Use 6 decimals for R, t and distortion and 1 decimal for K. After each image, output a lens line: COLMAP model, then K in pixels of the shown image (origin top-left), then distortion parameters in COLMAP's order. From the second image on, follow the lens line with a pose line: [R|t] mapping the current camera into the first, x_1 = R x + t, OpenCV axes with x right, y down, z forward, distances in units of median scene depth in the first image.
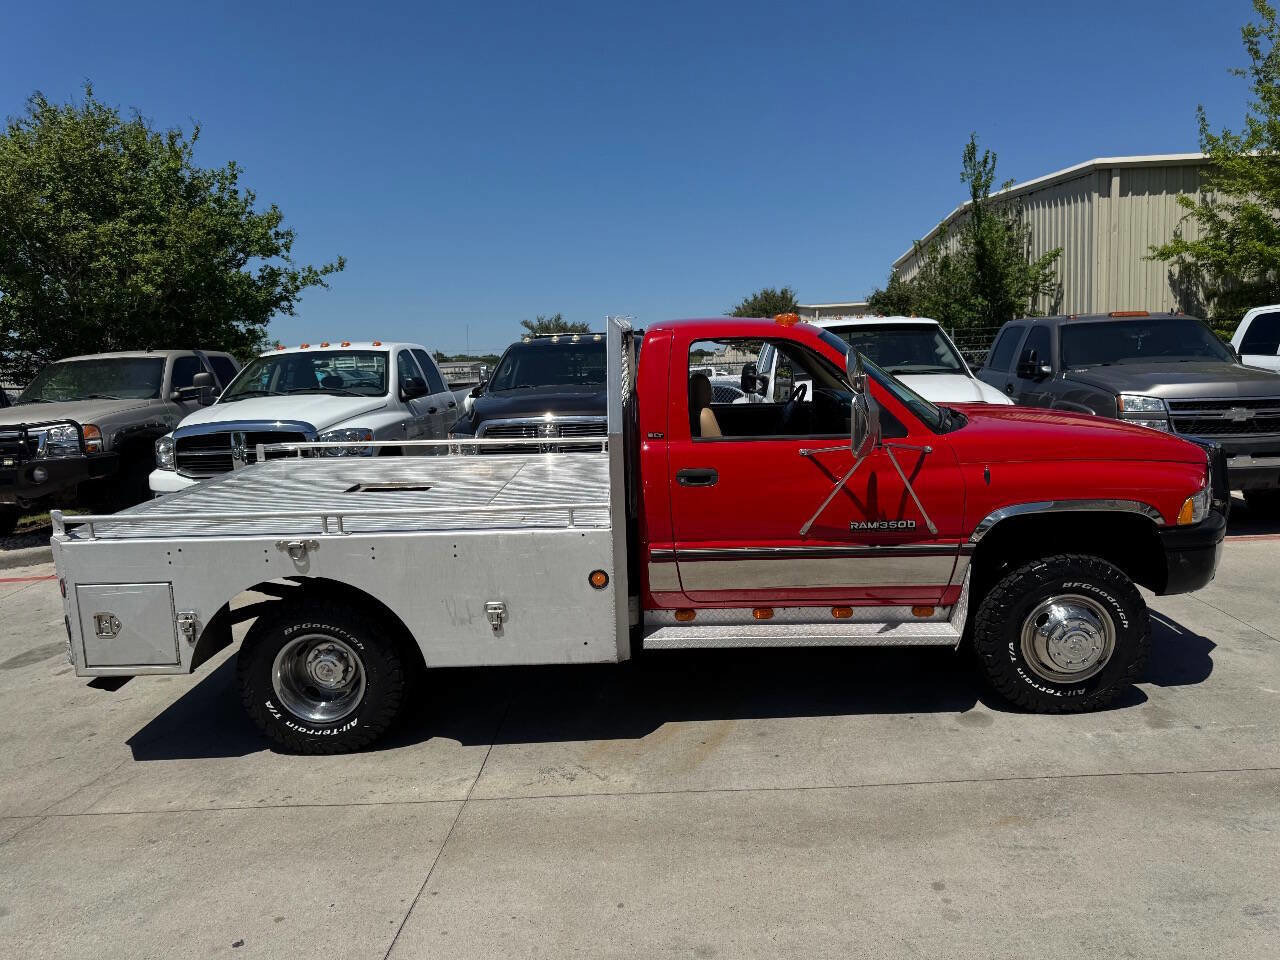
lens RADIAL K [[875.8, 0, 640.0], [0, 875.8, 480.0], [0, 0, 1]] dist [0.015389, -0.005040]
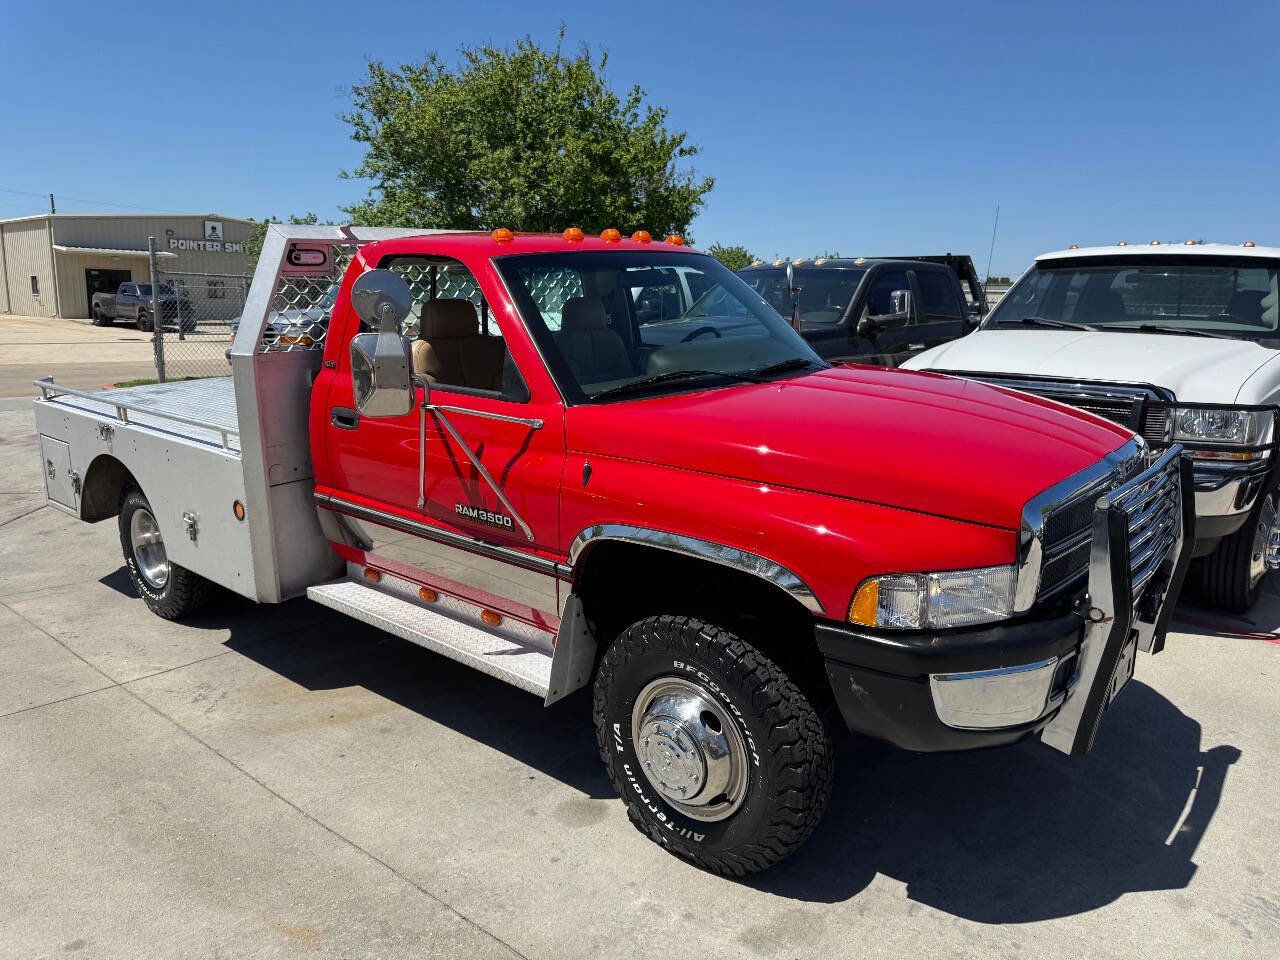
lens RADIAL K [[912.9, 0, 639.1], [0, 912.9, 426.2], [0, 0, 1]] dist [0.008146, 0.002354]
pose [[0.781642, 0.139595, -0.607906, 0.161958], [-0.127096, 0.989831, 0.063877, -0.017686], [0.610641, 0.027333, 0.791436, 0.085820]]
